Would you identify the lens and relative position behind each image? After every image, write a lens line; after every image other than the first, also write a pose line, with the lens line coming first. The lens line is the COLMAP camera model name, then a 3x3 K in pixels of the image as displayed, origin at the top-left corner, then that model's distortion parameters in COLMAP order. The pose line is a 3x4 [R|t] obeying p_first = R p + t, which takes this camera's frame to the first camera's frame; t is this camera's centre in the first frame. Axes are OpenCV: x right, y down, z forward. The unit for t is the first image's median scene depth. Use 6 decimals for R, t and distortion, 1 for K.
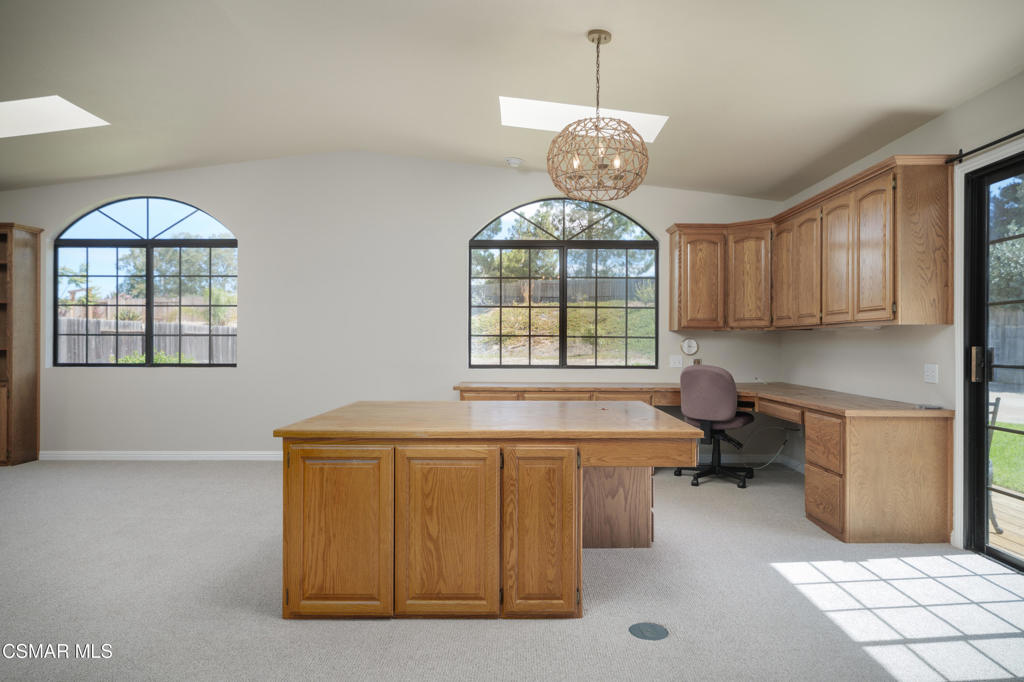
lens RADIAL K [[622.2, 0, 515.9], [0, 622.2, 341.3], [0, 0, 1]] dist [0.001090, -0.000091]
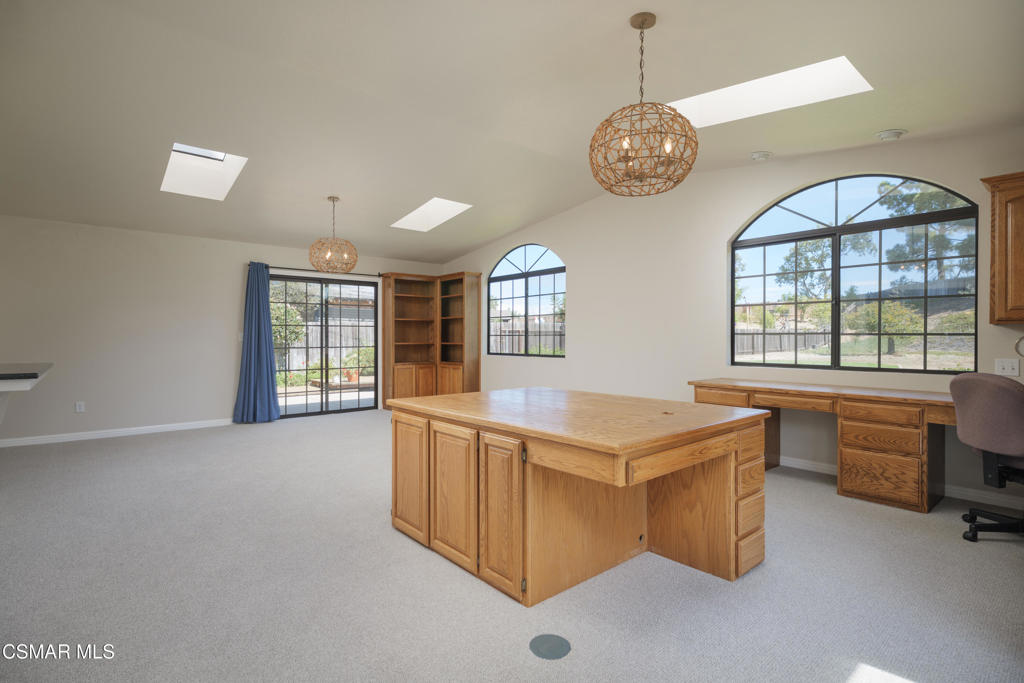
lens RADIAL K [[490.1, 0, 515.9], [0, 490.1, 338.7], [0, 0, 1]] dist [-0.002481, -0.000430]
pose [[0.659497, -0.001194, -0.751706, 0.384107], [0.002327, 0.999997, 0.000453, -0.002661], [0.751704, -0.002048, 0.659498, 0.242064]]
